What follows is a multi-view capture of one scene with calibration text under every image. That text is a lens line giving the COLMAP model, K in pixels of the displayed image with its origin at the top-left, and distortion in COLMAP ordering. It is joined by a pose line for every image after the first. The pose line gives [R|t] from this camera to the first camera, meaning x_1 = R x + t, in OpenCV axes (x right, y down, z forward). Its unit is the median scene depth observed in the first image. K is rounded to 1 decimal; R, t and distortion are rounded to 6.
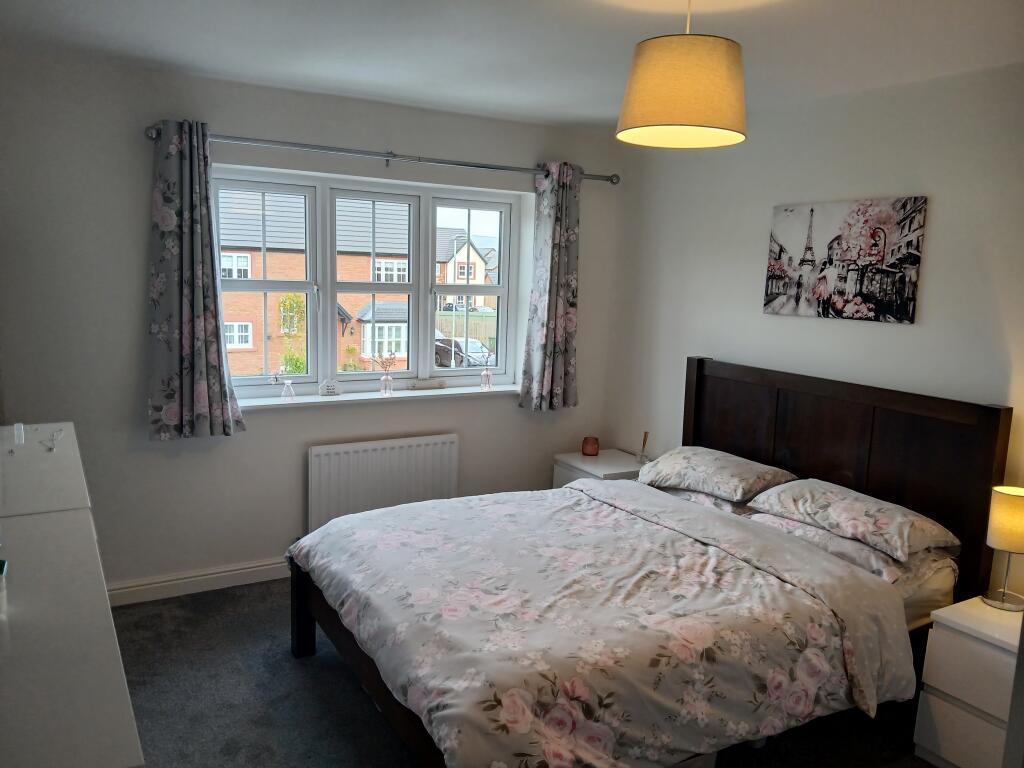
lens RADIAL K [[809.1, 0, 510.3], [0, 809.1, 396.5], [0, 0, 1]] dist [-0.000262, -0.017032]
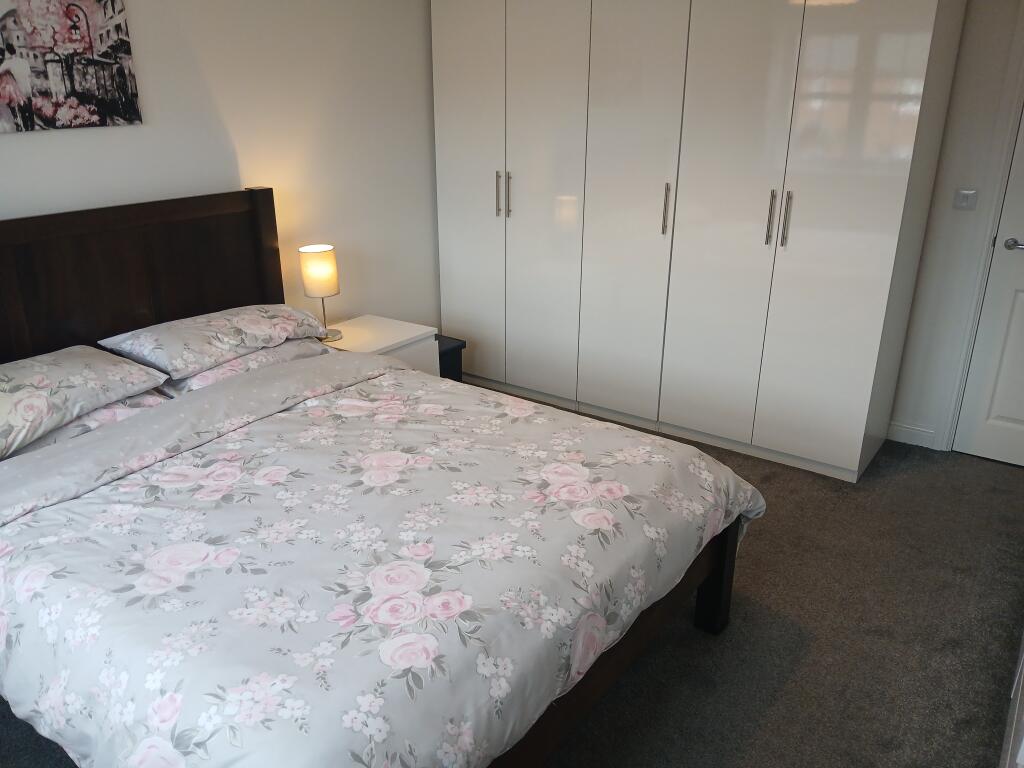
lens RADIAL K [[809.1, 0, 510.3], [0, 809.1, 396.5], [0, 0, 1]] dist [-0.000262, -0.017032]
pose [[-0.416467, -0.364869, 0.832722, -0.517423], [0.126177, 0.883873, 0.450386, -0.169054], [-0.900353, 0.292641, -0.322066, 0.974287]]
